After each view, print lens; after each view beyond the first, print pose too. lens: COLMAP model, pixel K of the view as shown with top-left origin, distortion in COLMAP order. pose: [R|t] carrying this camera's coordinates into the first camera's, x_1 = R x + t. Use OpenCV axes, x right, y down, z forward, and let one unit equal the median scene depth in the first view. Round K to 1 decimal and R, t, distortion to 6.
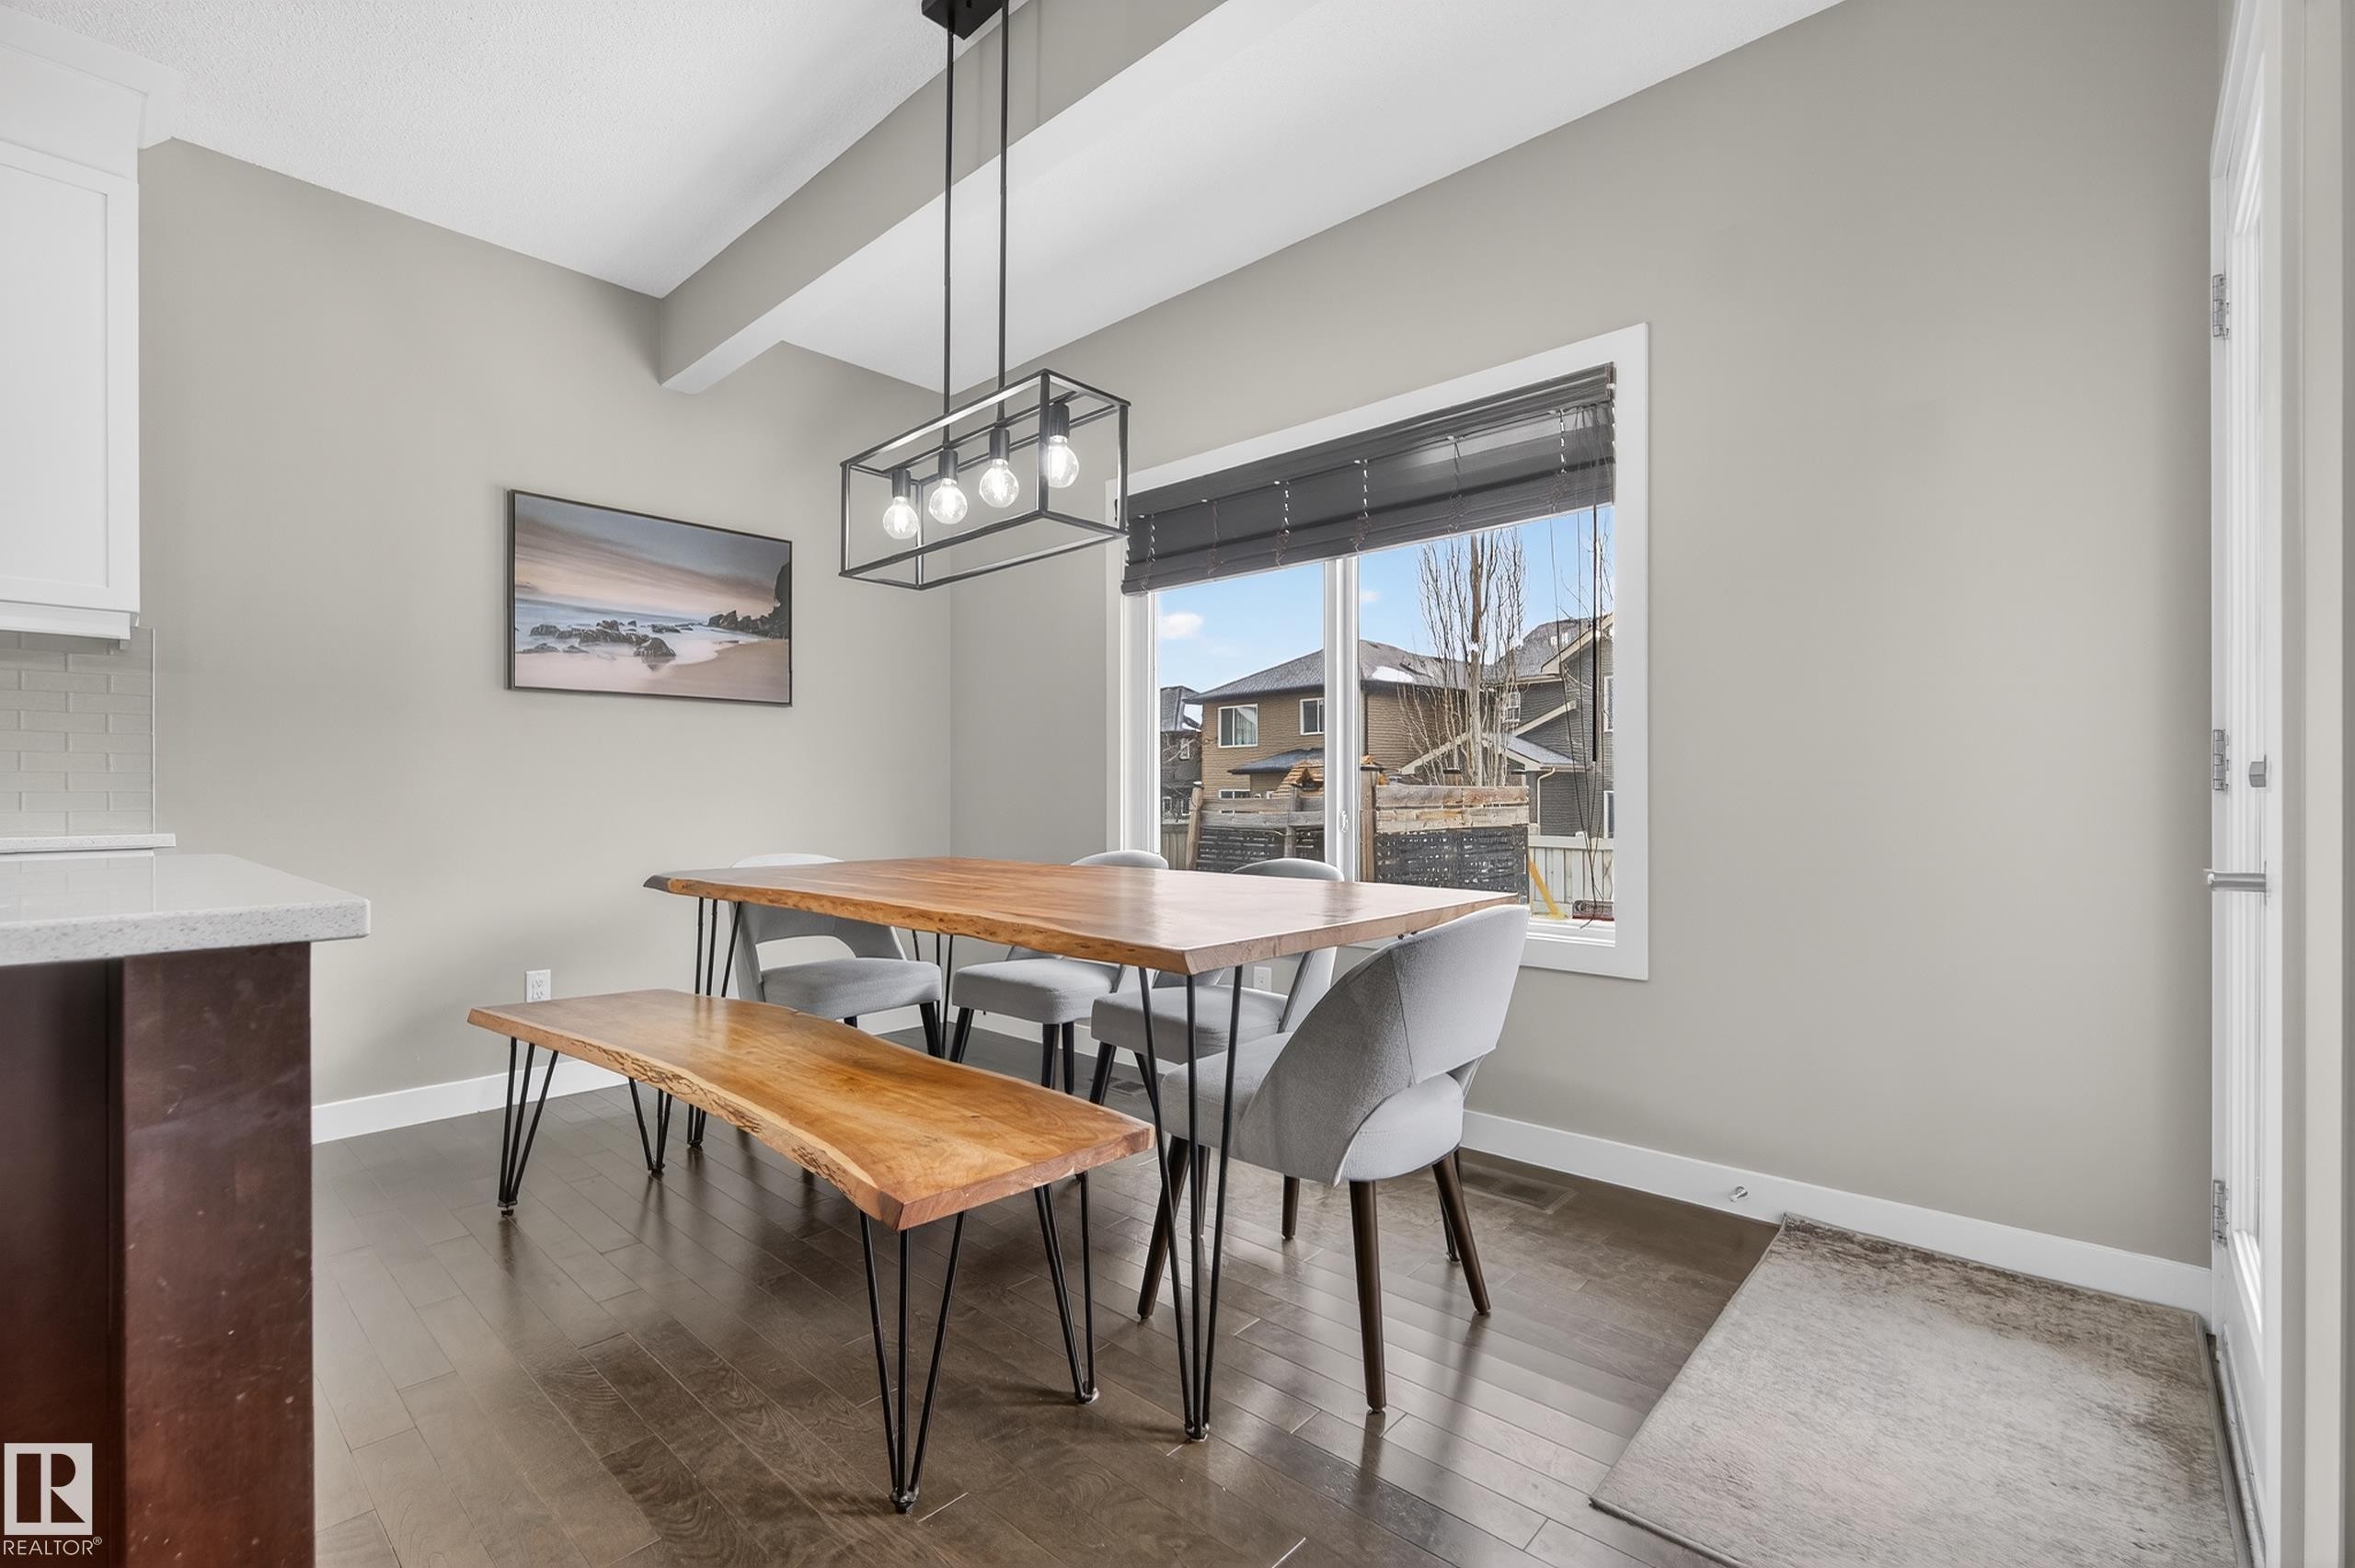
lens RADIAL K [[1031.5, 0, 1178.8], [0, 1031.5, 786.9], [0, 0, 1]] dist [0.001529, 0.000670]
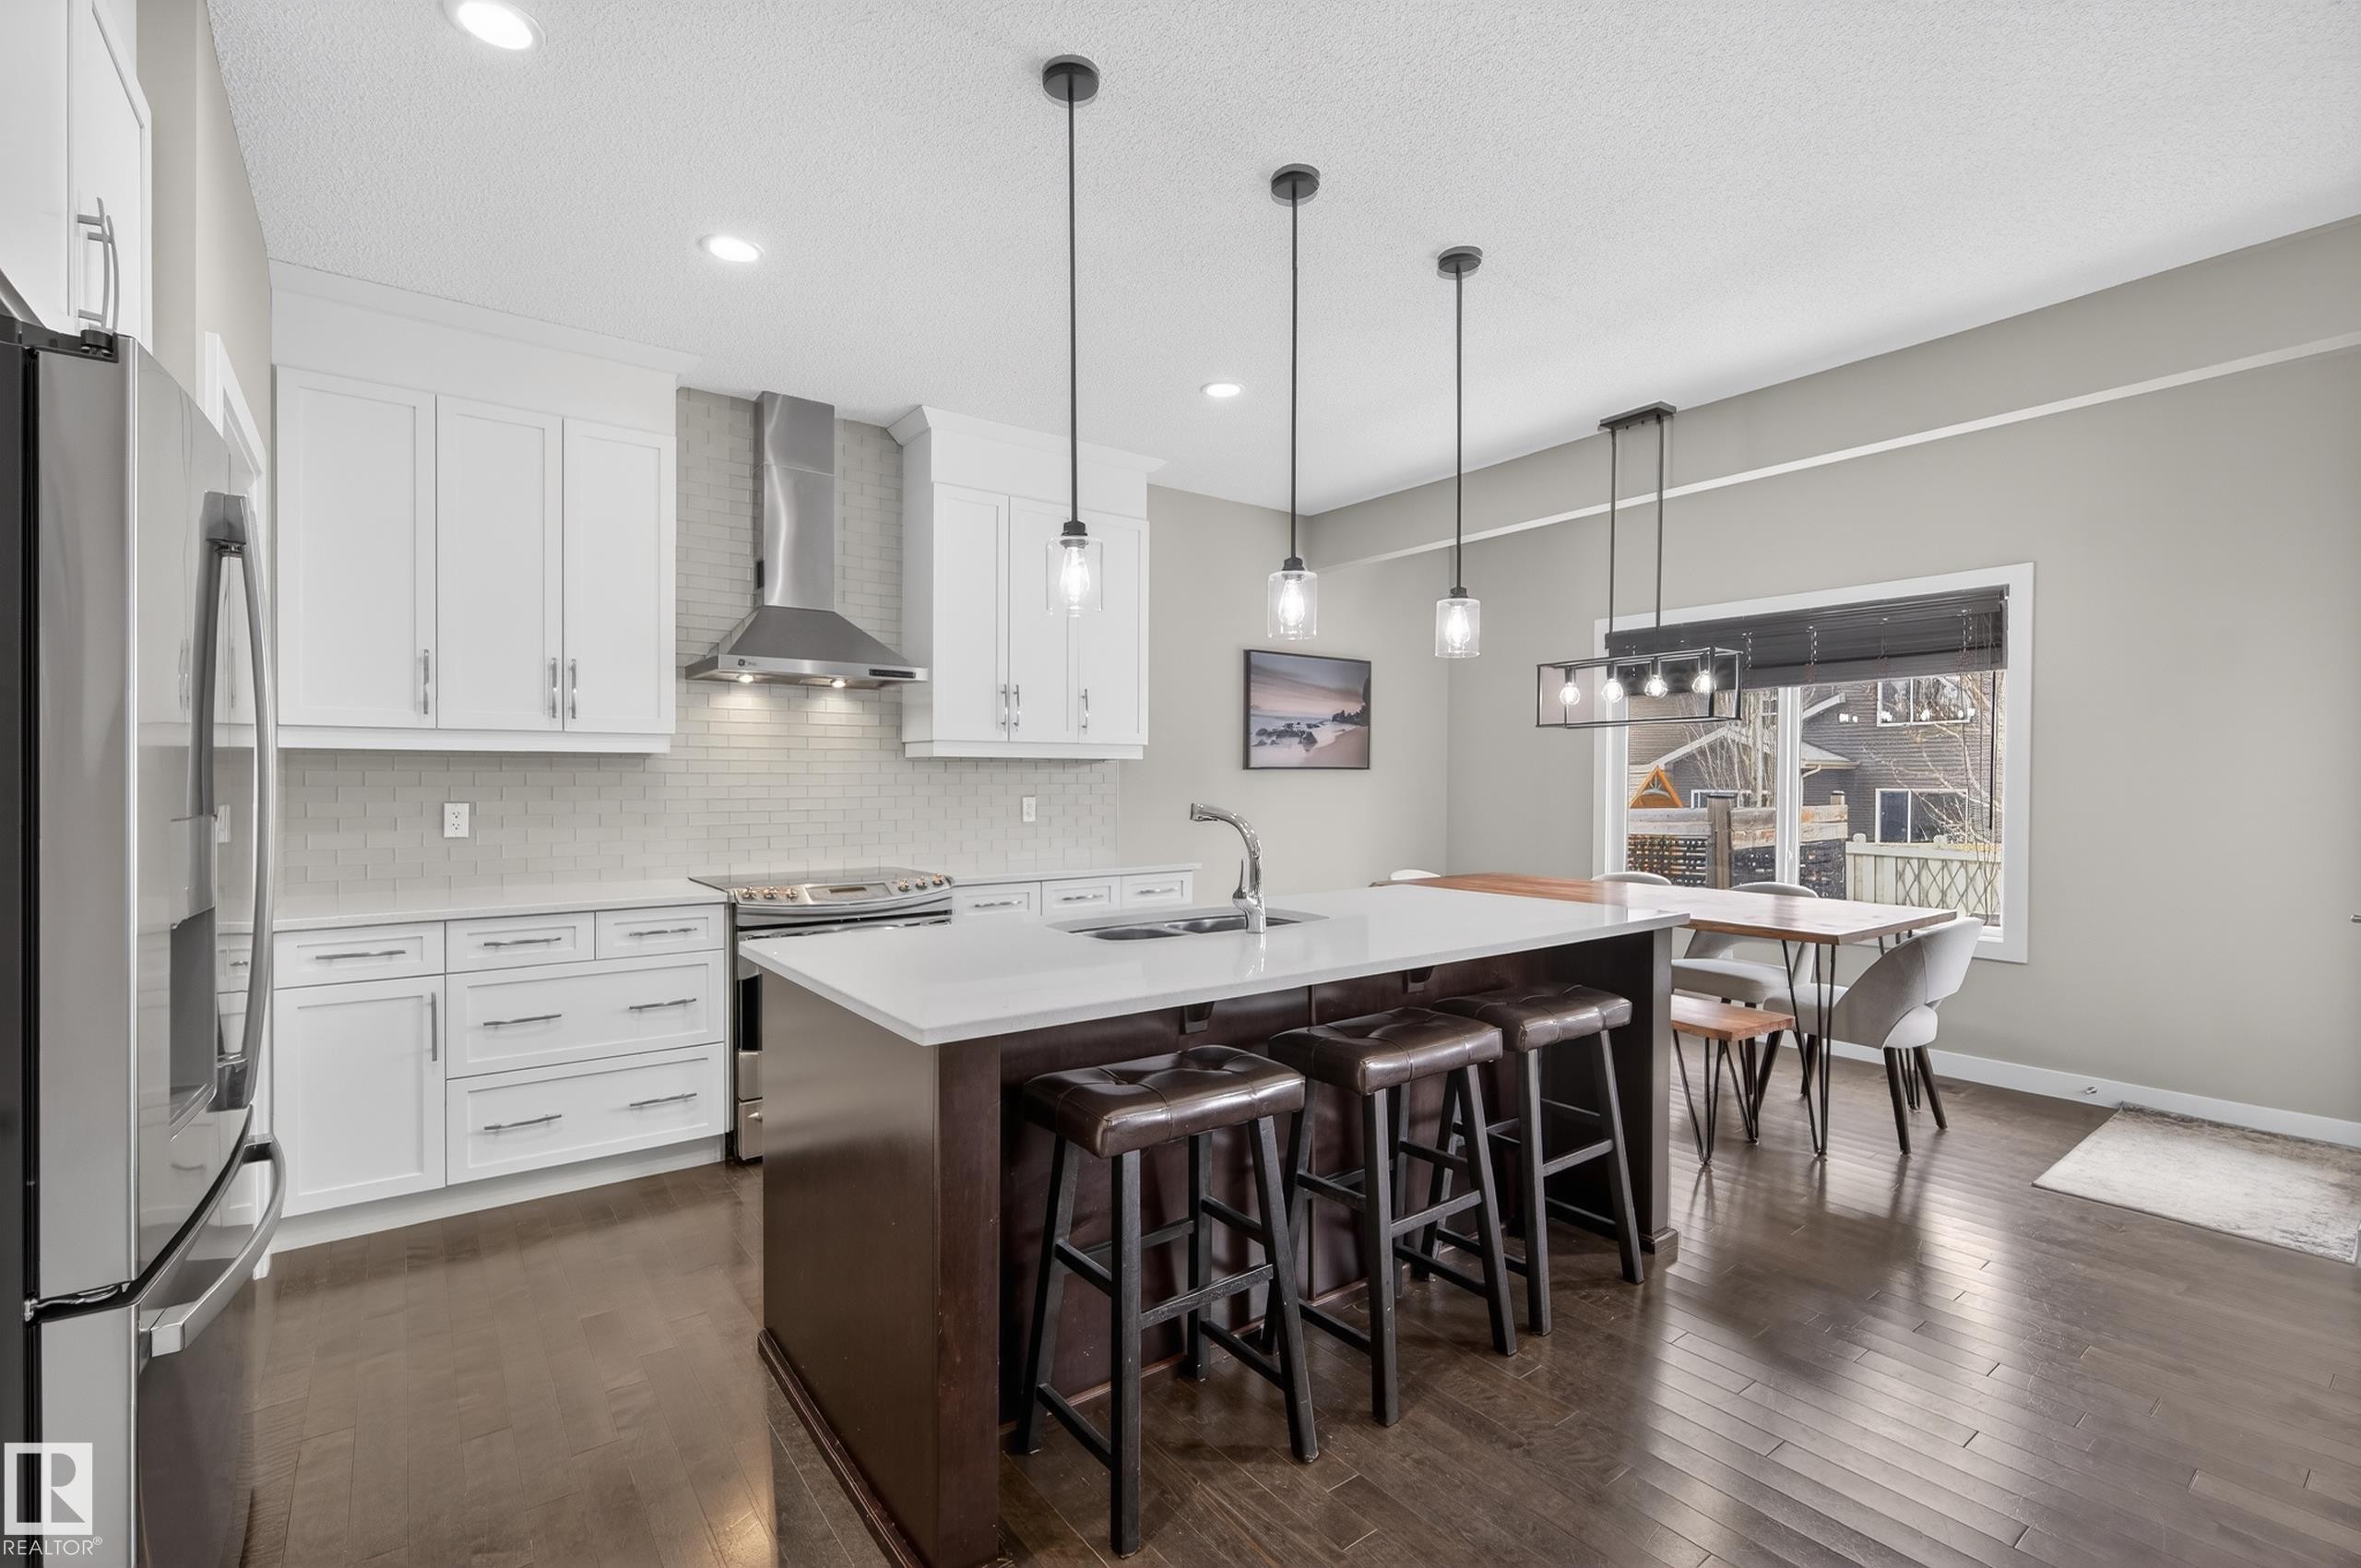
lens RADIAL K [[1034.3, 0, 1175.9], [0, 1034.3, 790.1], [0, 0, 1]] dist [0.001529, 0.000670]
pose [[0.981319, 0.007394, -0.192247, -0.424048], [-0.004244, 0.999850, 0.016796, -0.084462], [0.192343, -0.015666, 0.981203, -0.661851]]
